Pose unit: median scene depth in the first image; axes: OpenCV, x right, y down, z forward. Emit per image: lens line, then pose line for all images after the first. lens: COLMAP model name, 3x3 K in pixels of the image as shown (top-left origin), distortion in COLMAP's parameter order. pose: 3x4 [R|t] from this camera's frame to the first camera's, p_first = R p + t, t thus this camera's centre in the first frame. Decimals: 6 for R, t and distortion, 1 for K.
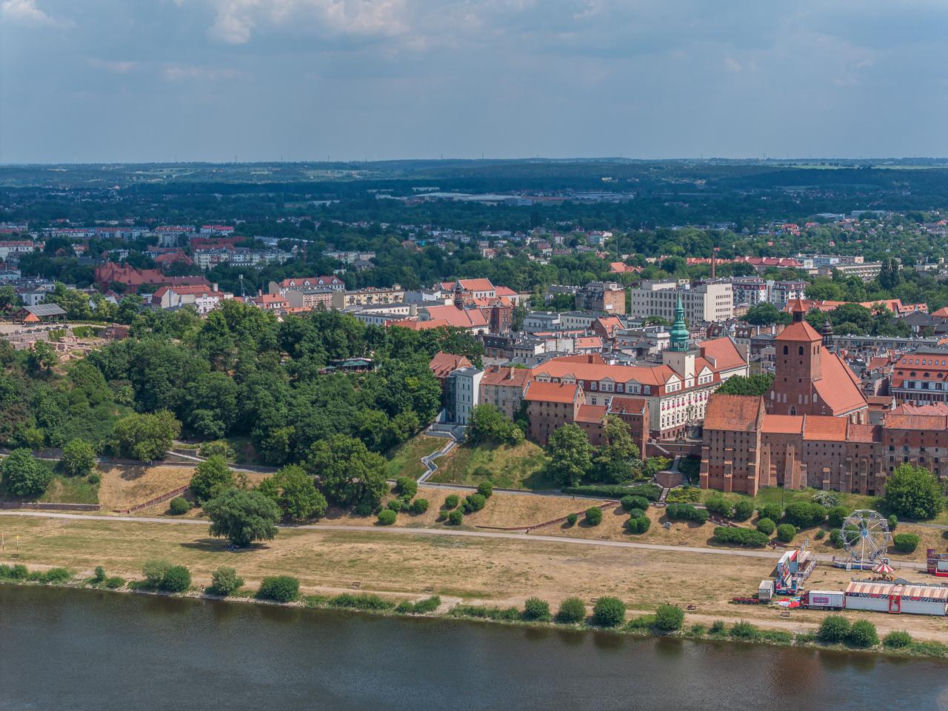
lens RADIAL K [[1899.2, 0, 474.0], [0, 1899.2, 355.5], [0, 0, 1]] dist [-0.131422, 0.563609]
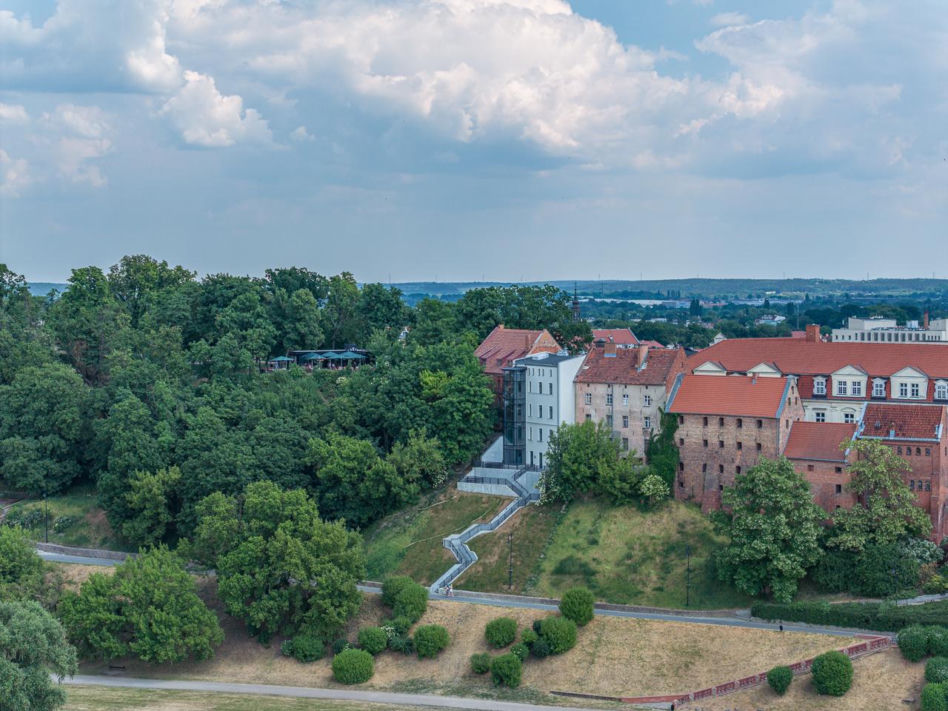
lens RADIAL K [[1899.2, 0, 474.0], [0, 1899.2, 355.5], [0, 0, 1]] dist [-0.131422, 0.563609]
pose [[0.996462, 0.004024, -0.083953, 0.018098], [-0.009630, 0.997742, -0.066471, 0.040708], [0.083496, 0.067044, 0.994250, 0.541589]]
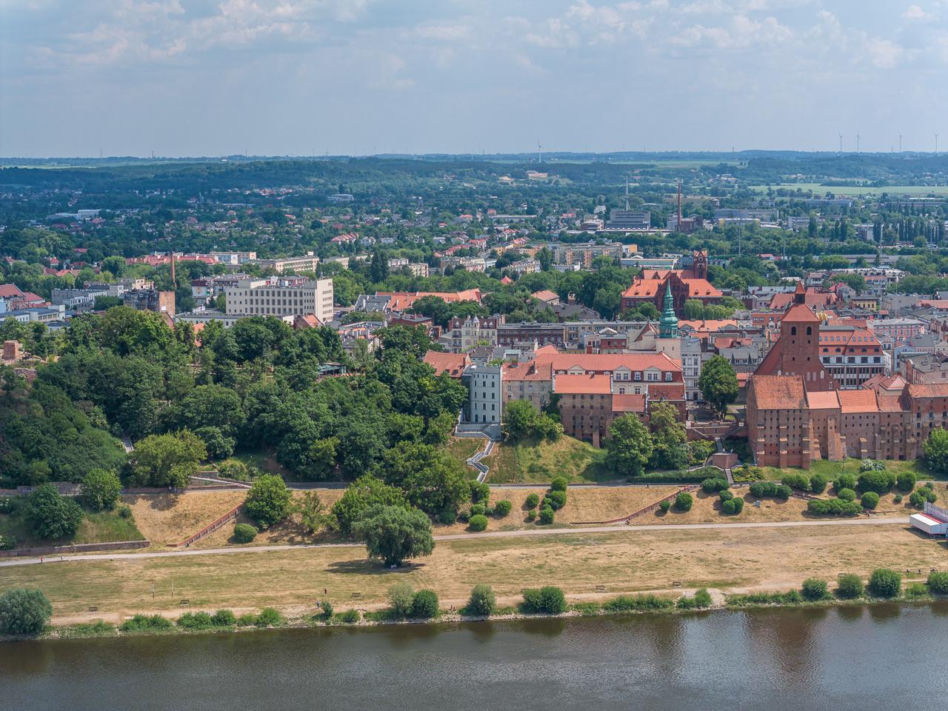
lens RADIAL K [[1899.2, 0, 474.0], [0, 1899.2, 355.5], [0, 0, 1]] dist [-0.131422, 0.563609]
pose [[0.883875, -0.050098, 0.465032, -0.473197], [0.050265, 0.998663, 0.012050, -0.010576], [-0.465014, 0.012724, 0.885212, 0.144243]]
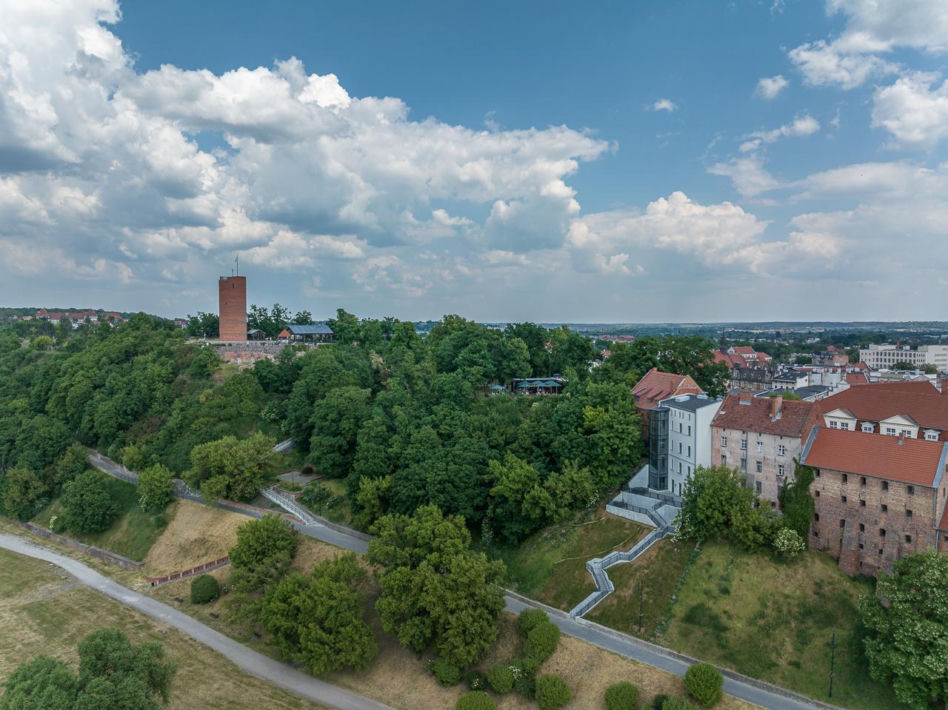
lens RADIAL K [[666.7, 0, 477.5], [0, 666.7, 352.3], [0, 0, 1]] dist [-0.035212, -0.003005]
pose [[0.924733, 0.017917, -0.380194, 0.013133], [-0.041084, 0.997754, -0.052906, 0.007165], [0.378392, 0.064543, 0.923392, 0.818114]]
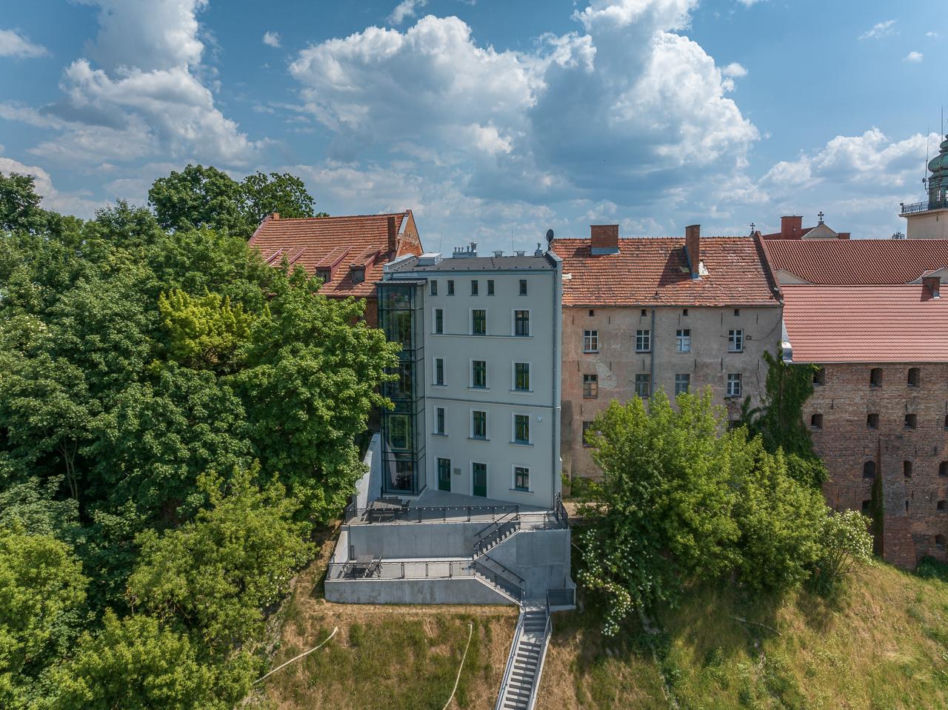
lens RADIAL K [[666.7, 0, 477.5], [0, 666.7, 352.3], [0, 0, 1]] dist [-0.035212, -0.003005]
pose [[0.857316, -0.055620, 0.511777, -0.044909], [0.055128, 0.998349, 0.016153, 0.018834], [-0.511830, 0.014365, 0.858966, 0.959102]]
